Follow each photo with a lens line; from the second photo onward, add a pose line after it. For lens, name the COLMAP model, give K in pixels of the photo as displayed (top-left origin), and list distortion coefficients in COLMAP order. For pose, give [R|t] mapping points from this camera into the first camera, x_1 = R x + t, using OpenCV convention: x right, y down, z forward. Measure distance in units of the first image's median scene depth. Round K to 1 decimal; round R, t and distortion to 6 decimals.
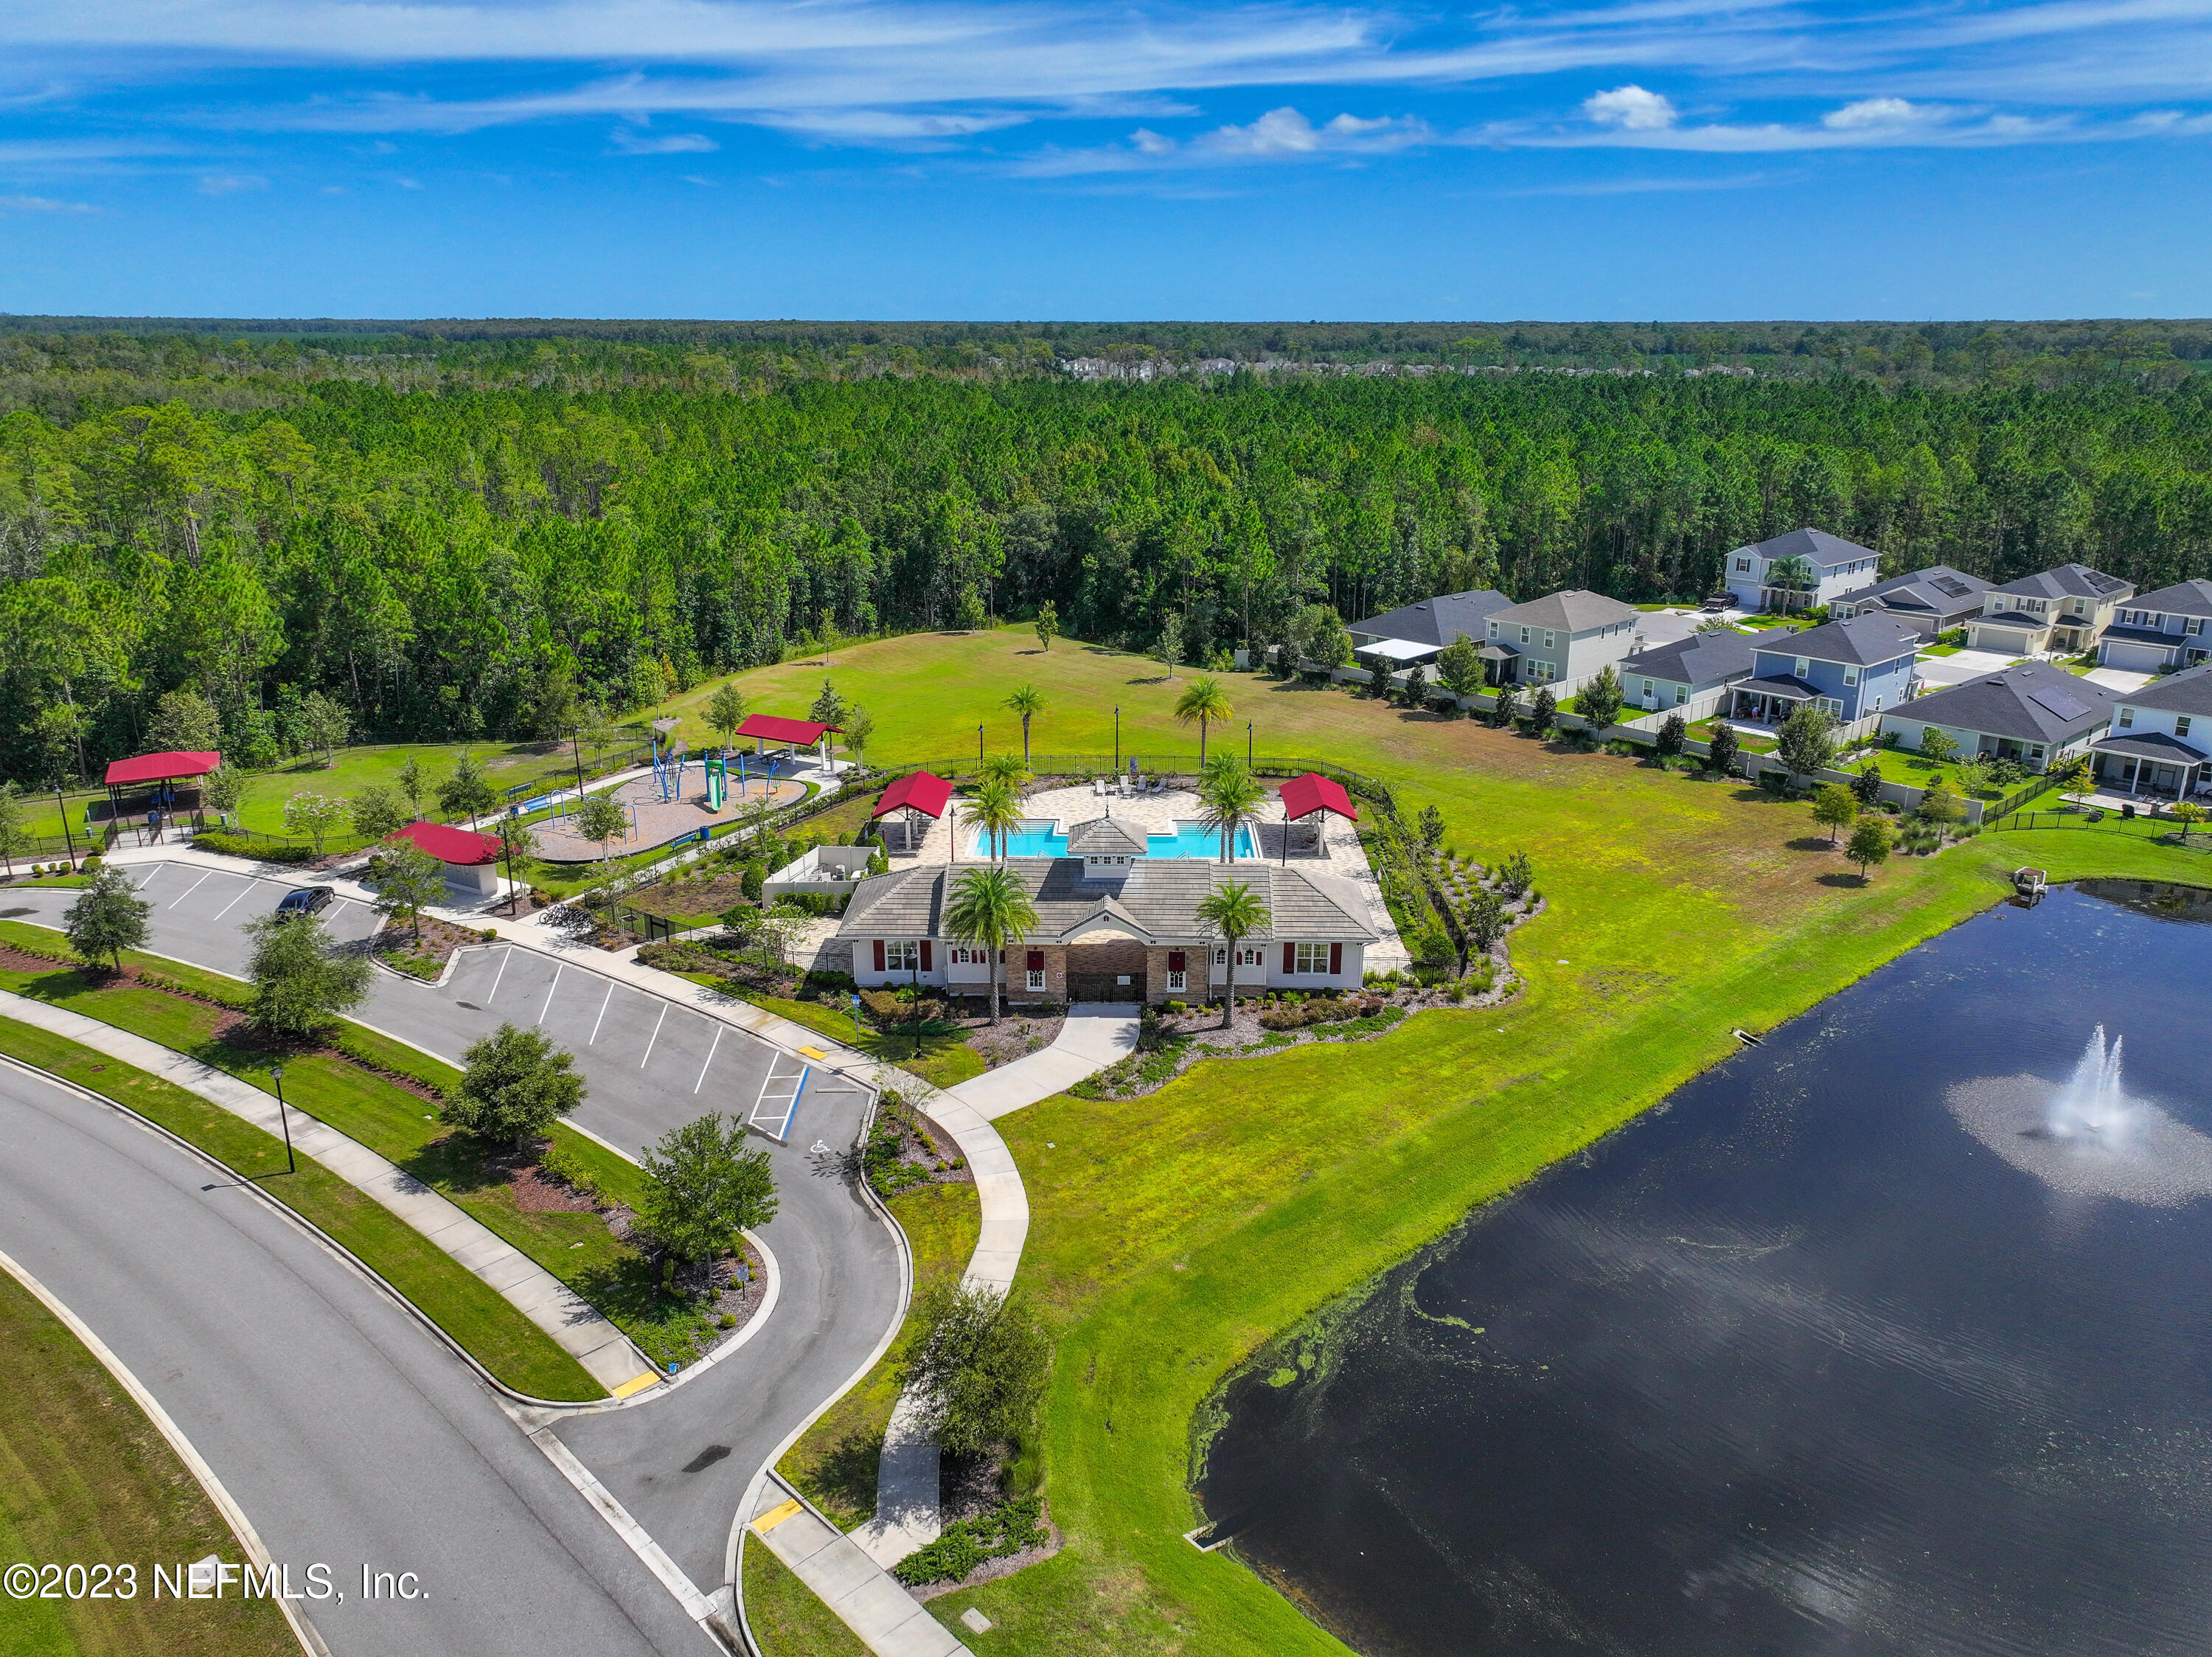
lens RADIAL K [[1535.9, 0, 1077.7], [0, 1535.9, 864.3], [0, 0, 1]] dist [0.007014, 0.004591]
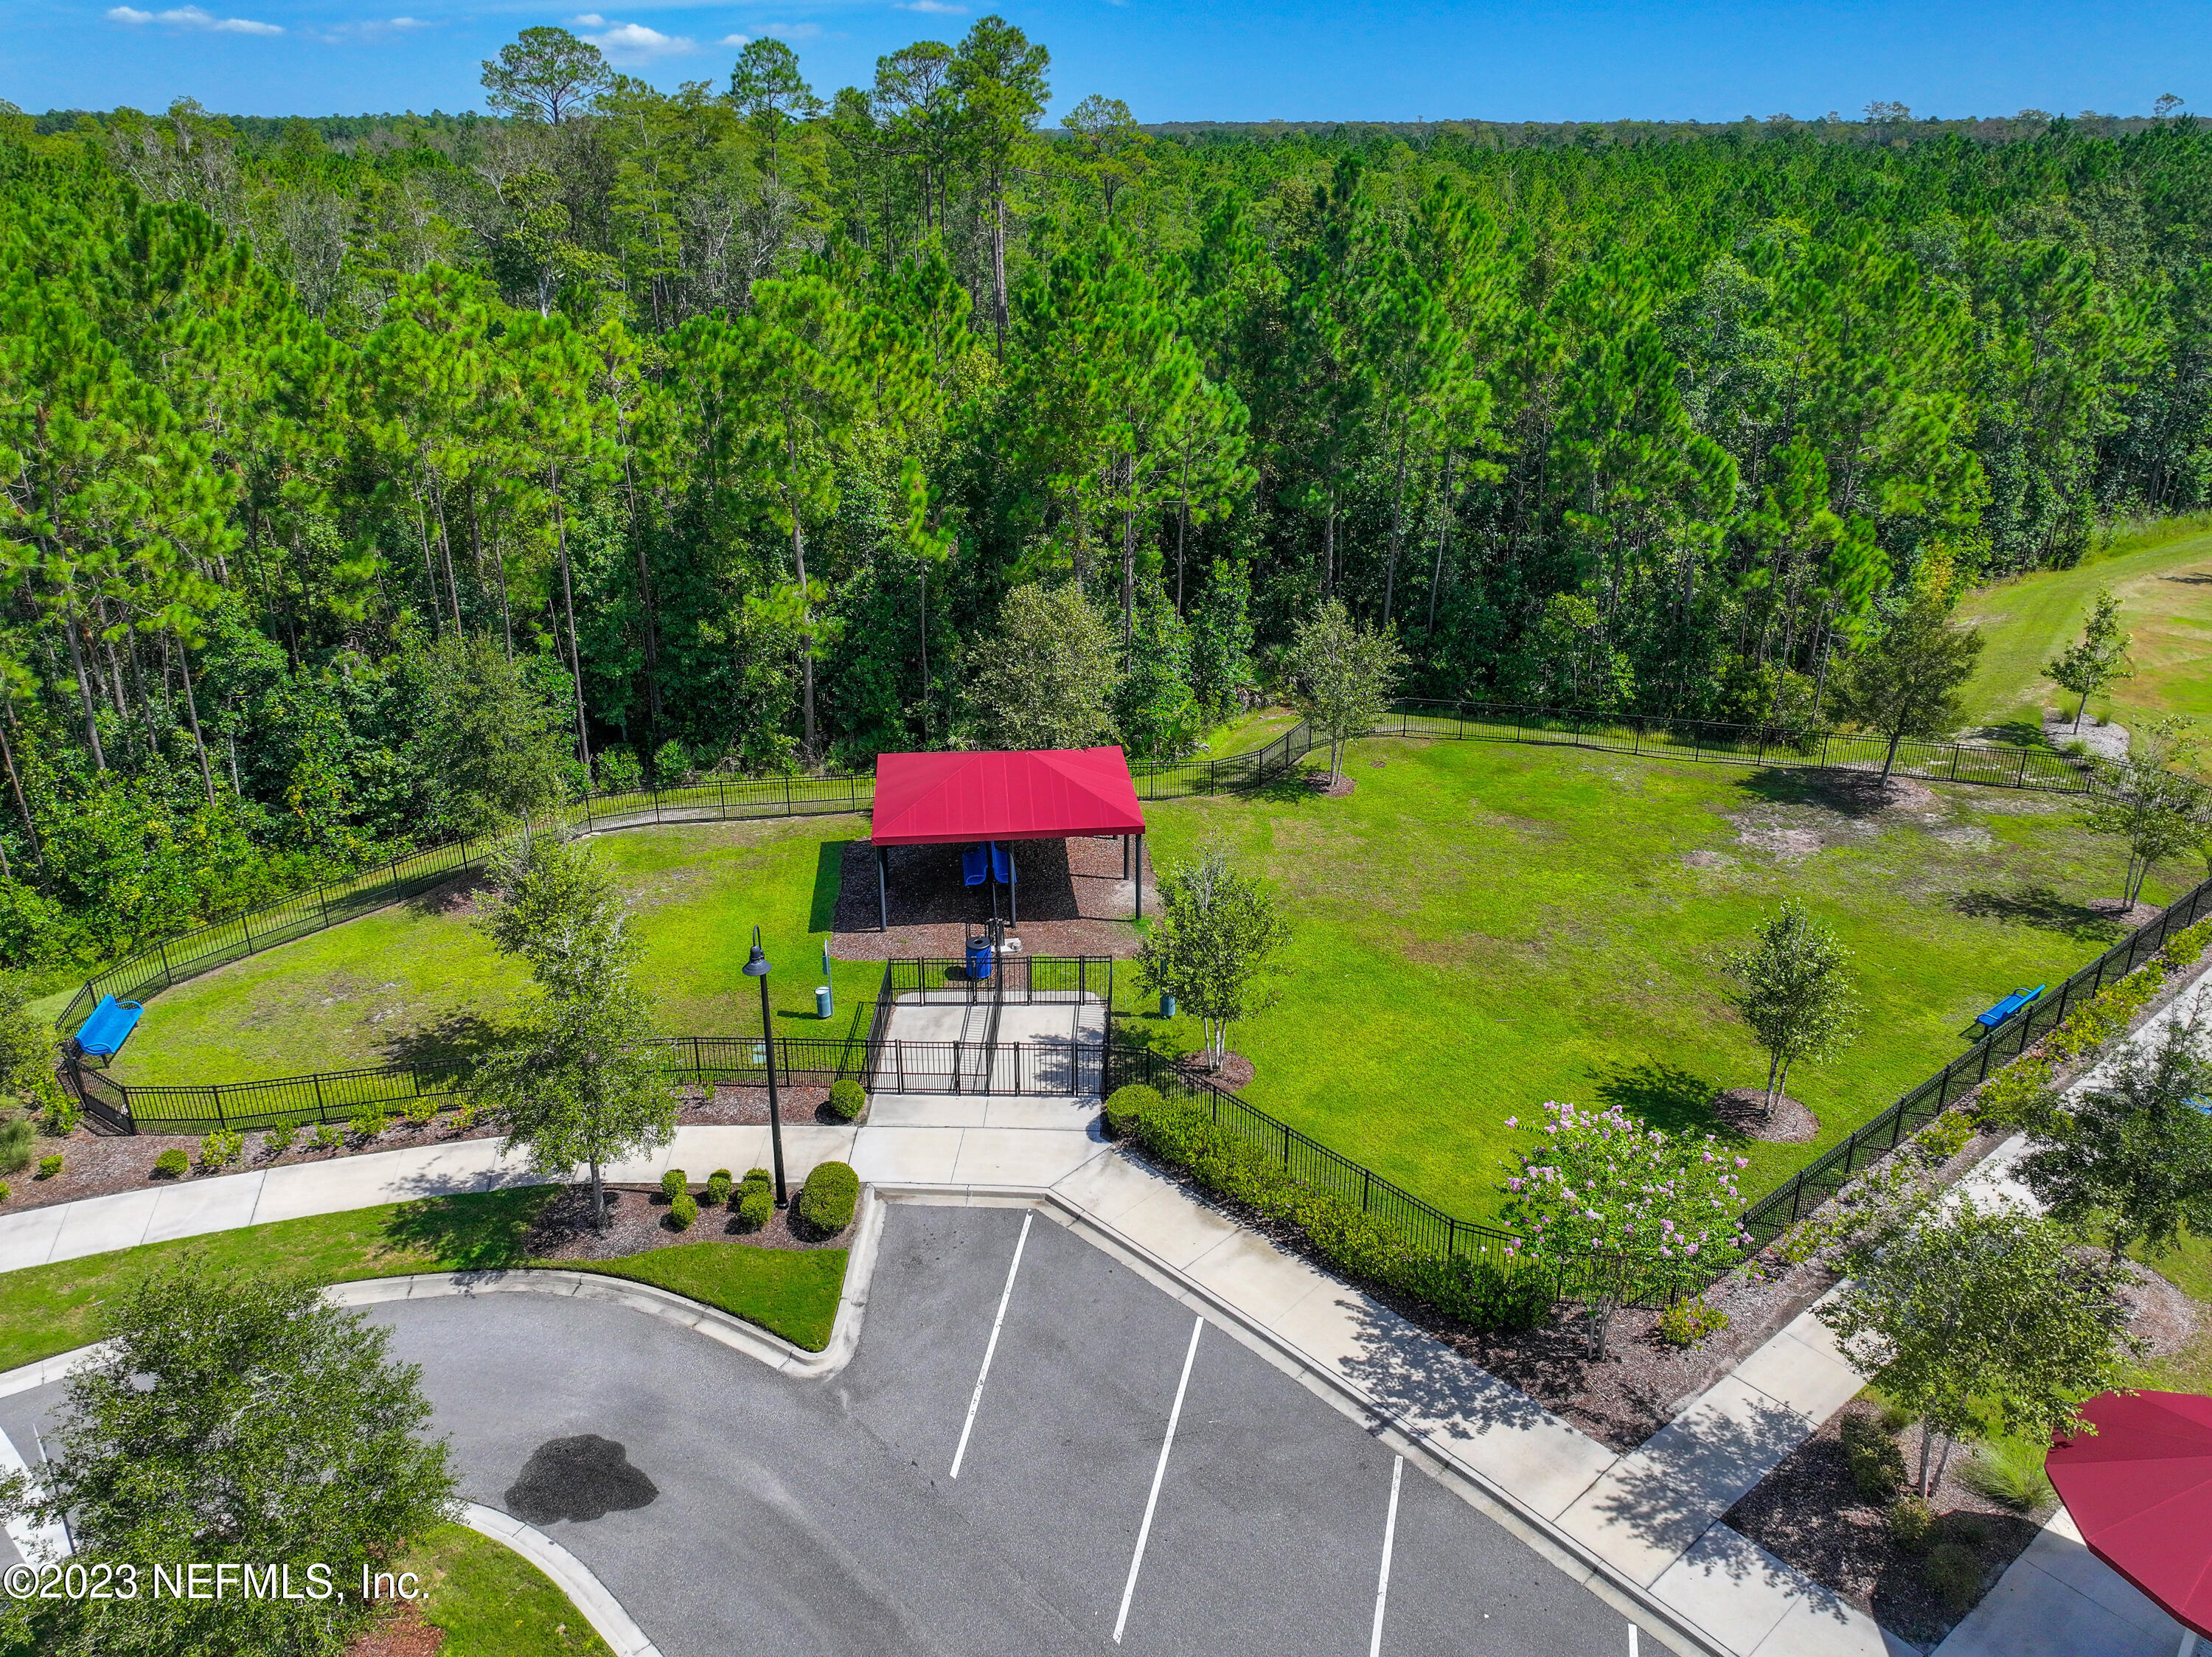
lens RADIAL K [[1593.5, 0, 1106.6], [0, 1593.5, 848.6], [0, 0, 1]] dist [-0.005353, 0.029997]
pose [[0.926521, 0.151002, -0.344613, -0.656465], [-0.121674, 0.986965, 0.105337, -0.139994], [0.356027, -0.055666, 0.932816, 0.978418]]
